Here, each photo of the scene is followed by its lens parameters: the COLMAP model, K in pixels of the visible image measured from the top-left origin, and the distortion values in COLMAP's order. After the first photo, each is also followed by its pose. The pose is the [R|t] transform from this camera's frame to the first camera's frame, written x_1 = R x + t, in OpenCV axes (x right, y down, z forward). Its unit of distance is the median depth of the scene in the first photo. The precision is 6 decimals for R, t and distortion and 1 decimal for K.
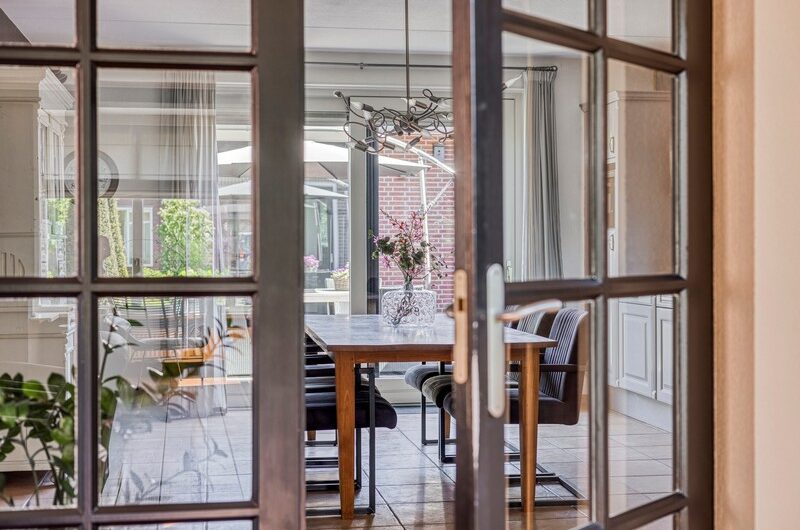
lens RADIAL K [[1134.5, 0, 400.2], [0, 1134.5, 264.2], [0, 0, 1]] dist [-0.047724, 0.000000]
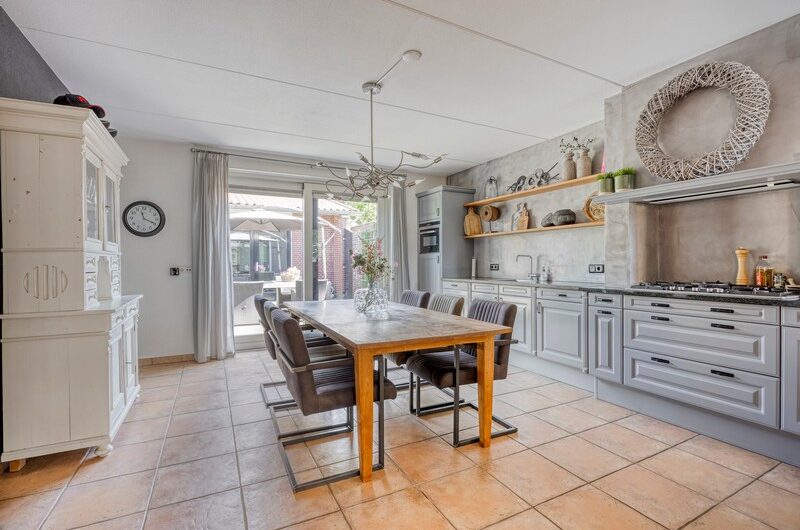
lens RADIAL K [[384.5, 0, 401.5], [0, 384.5, 263.1], [0, 0, 1]] dist [0.002865, 0.000364]
pose [[0.957212, 0.001775, 0.289384, -0.109103], [0.001384, 0.999942, -0.010711, -0.006817], [-0.289386, 0.010653, 0.957153, 0.485225]]
